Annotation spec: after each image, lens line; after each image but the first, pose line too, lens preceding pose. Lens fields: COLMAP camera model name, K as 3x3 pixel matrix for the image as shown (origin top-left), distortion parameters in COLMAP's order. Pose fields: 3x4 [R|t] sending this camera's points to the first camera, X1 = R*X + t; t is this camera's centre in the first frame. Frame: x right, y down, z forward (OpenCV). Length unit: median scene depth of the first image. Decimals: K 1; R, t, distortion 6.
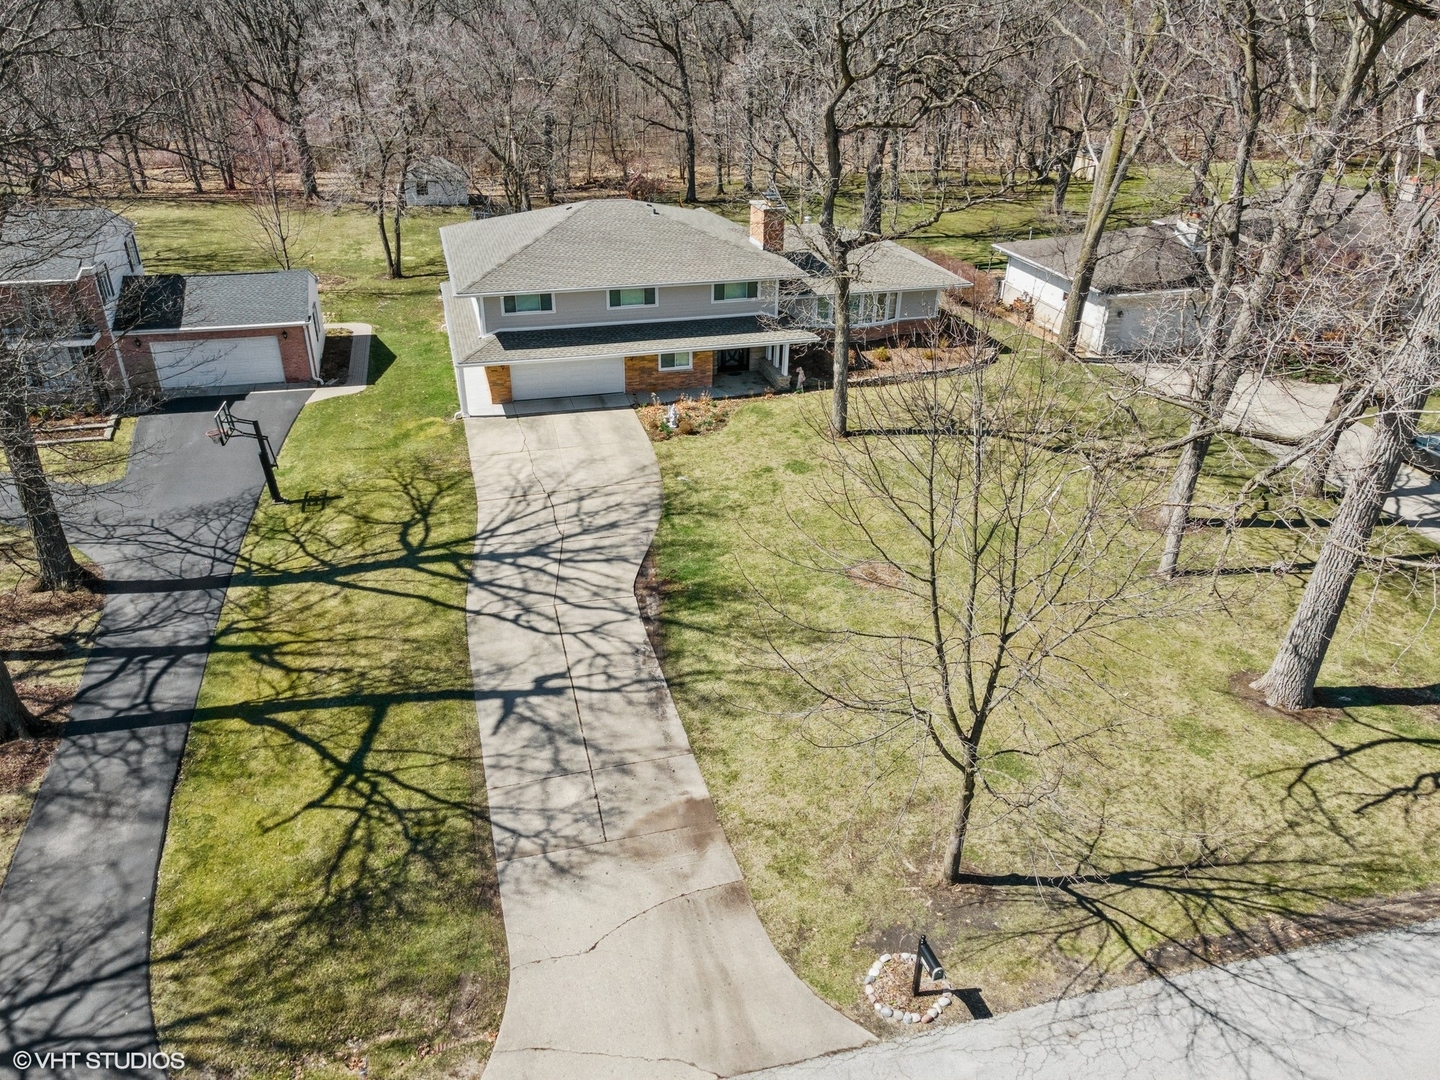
lens RADIAL K [[1034.1, 0, 706.1], [0, 1034.1, 545.4], [0, 0, 1]] dist [0.043849, 0.002784]
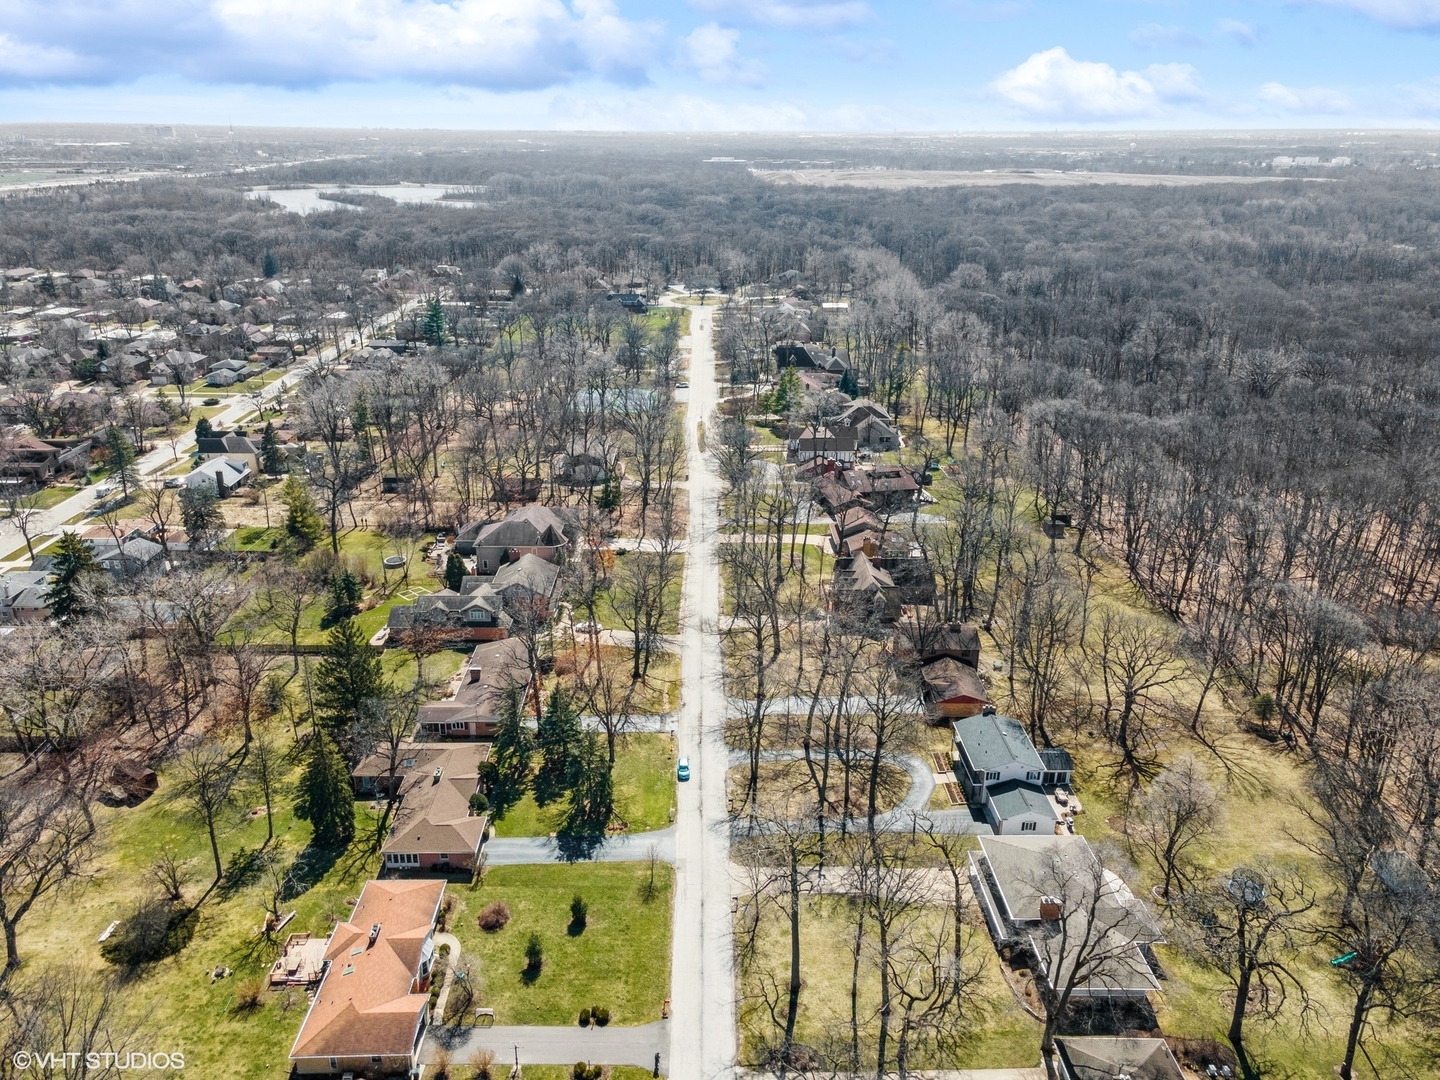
lens RADIAL K [[1034.1, 0, 706.1], [0, 1034.1, 545.4], [0, 0, 1]] dist [0.043849, 0.002784]
pose [[-0.240935, 0.343137, -0.907859, 3.497998], [-0.485836, 0.767137, 0.418884, -2.555539], [0.840187, 0.541995, -0.018122, -0.168329]]
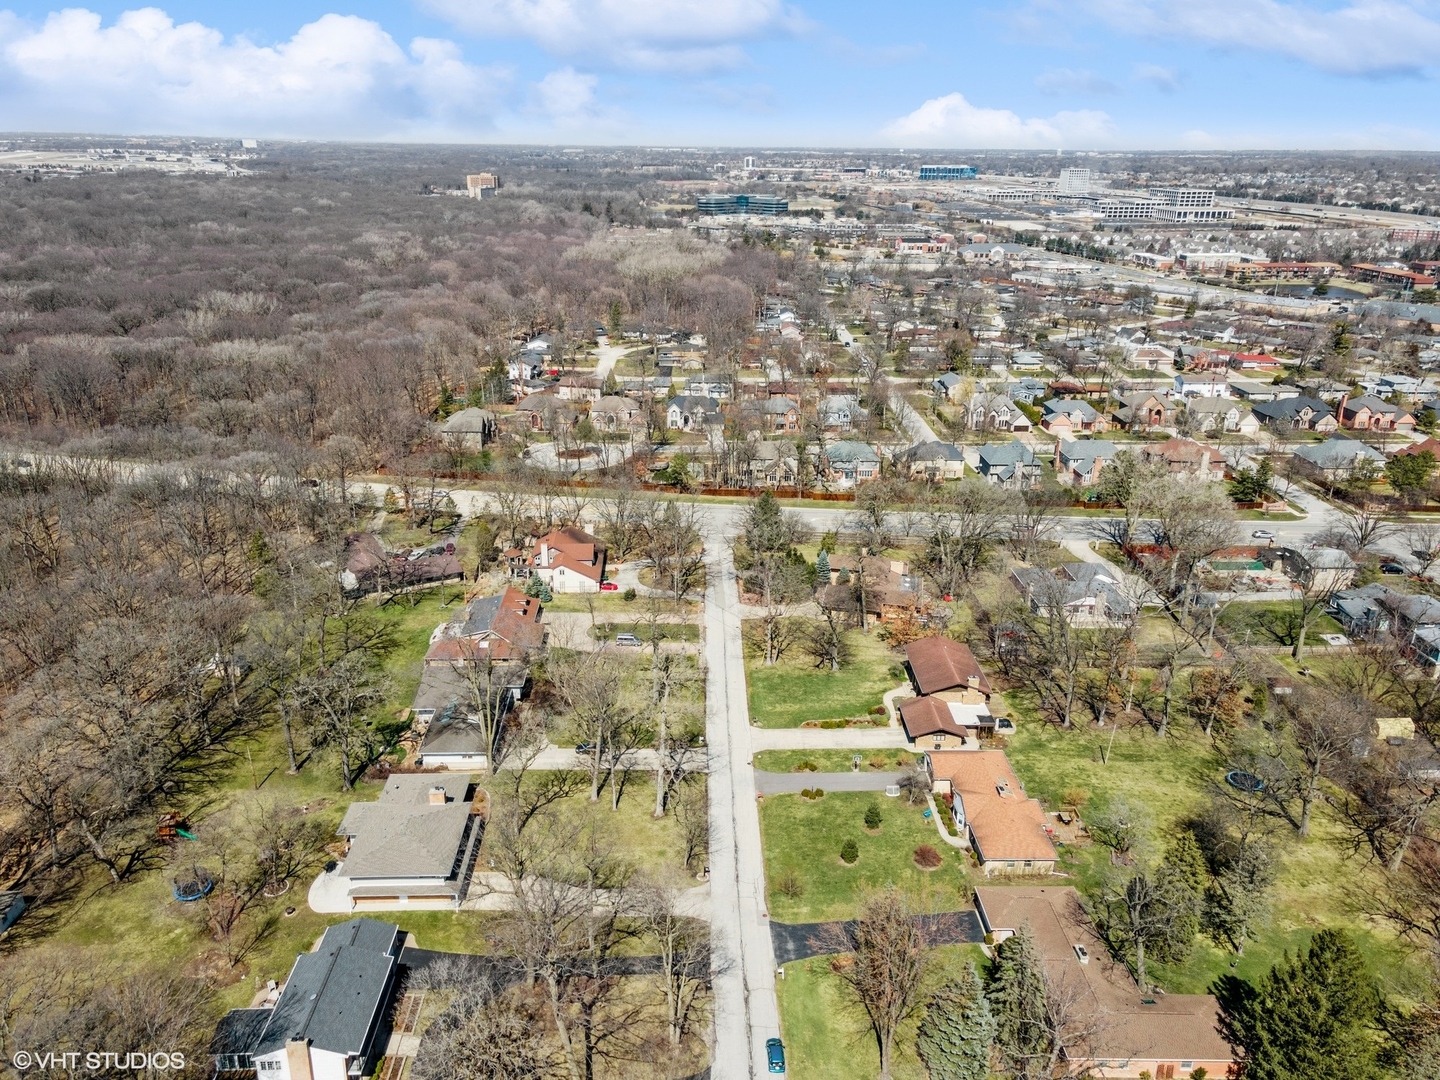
lens RADIAL K [[1033.7, 0, 720.0], [0, 1033.7, 540.0], [0, 0, 1]] dist [0.015995, 0.005337]
pose [[0.220191, -0.358041, 0.907371, -3.378985], [0.467612, 0.855097, 0.223938, -1.922461], [-0.856069, 0.374989, 0.355709, -1.521779]]
